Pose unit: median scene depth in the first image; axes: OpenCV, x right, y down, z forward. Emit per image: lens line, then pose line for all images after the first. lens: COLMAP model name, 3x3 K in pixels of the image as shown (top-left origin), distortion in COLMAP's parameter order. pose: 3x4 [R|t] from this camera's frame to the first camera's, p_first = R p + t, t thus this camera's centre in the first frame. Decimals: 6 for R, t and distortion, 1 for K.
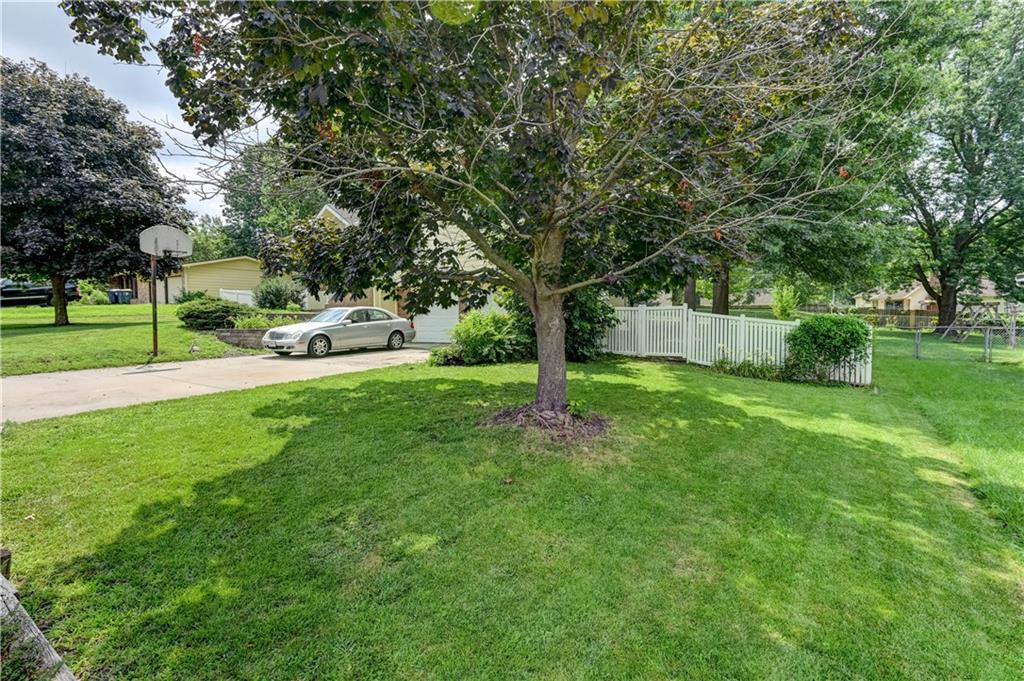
lens RADIAL K [[468.4, 0, 515.5], [0, 468.4, 335.7], [0, 0, 1]] dist [-0.000460, -0.000837]
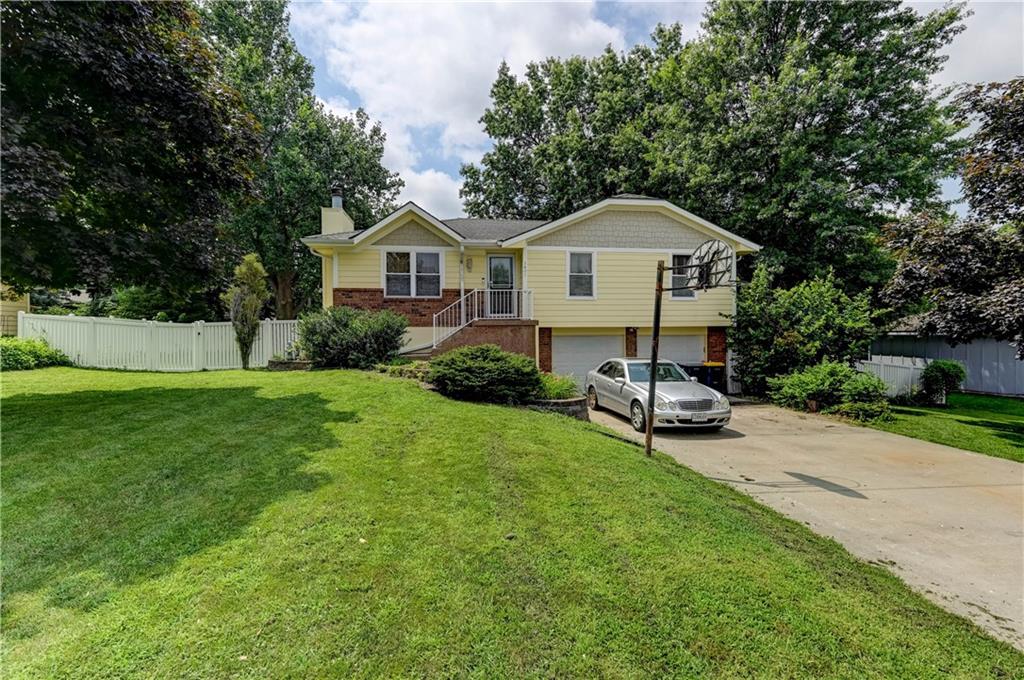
lens RADIAL K [[468.4, 0, 514.8], [0, 468.4, 343.5], [0, 0, 1]] dist [-0.000460, -0.000837]
pose [[0.763987, 0.000475, 0.645232, -1.148139], [0.026590, 0.999127, -0.032220, -0.075947], [-0.644684, 0.041773, 0.763307, 0.603509]]
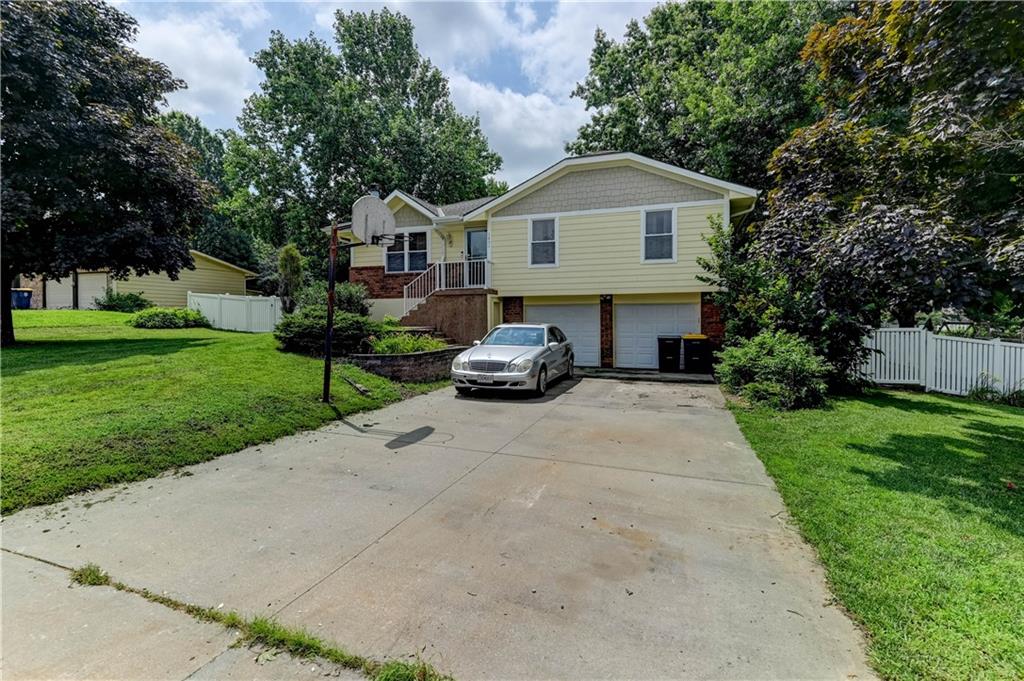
lens RADIAL K [[468.4, 0, 515.4], [0, 468.4, 335.4], [0, 0, 1]] dist [-0.000460, -0.000837]
pose [[0.971949, 0.005717, 0.235123, -0.613584], [-0.001236, 0.999815, -0.019199, -0.031415], [-0.235190, 0.018370, 0.971776, 0.296616]]
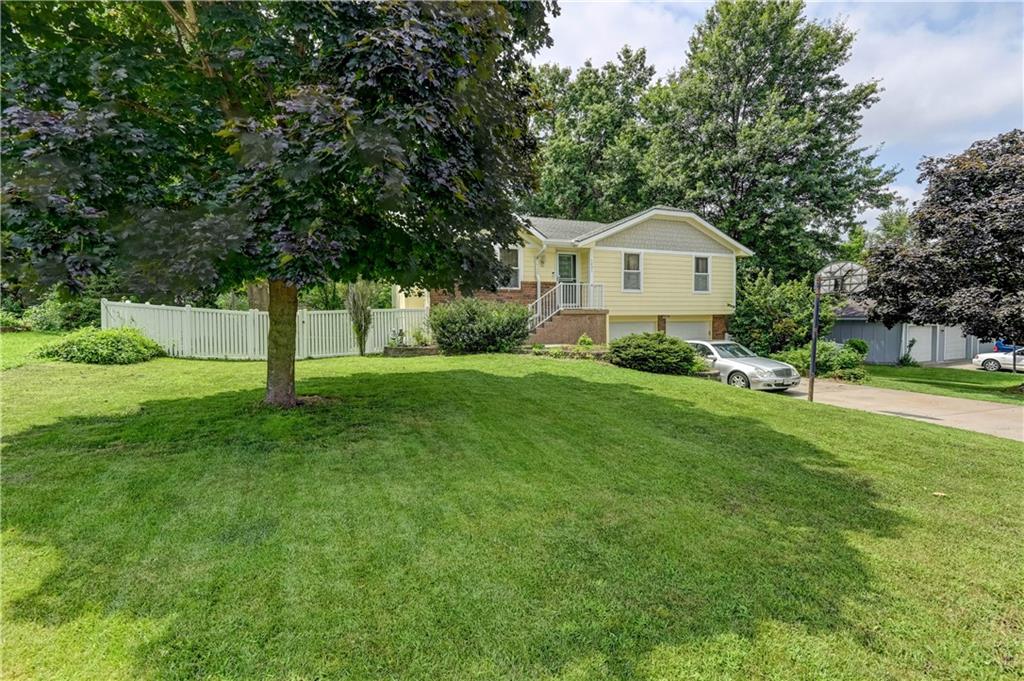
lens RADIAL K [[468.4, 0, 516.3], [0, 468.4, 342.9], [0, 0, 1]] dist [-0.000460, -0.000837]
pose [[0.573601, -0.032393, 0.818494, -1.616785], [0.039881, 0.999137, 0.011593, -0.096513], [-0.818163, 0.025993, 0.574398, 0.857906]]
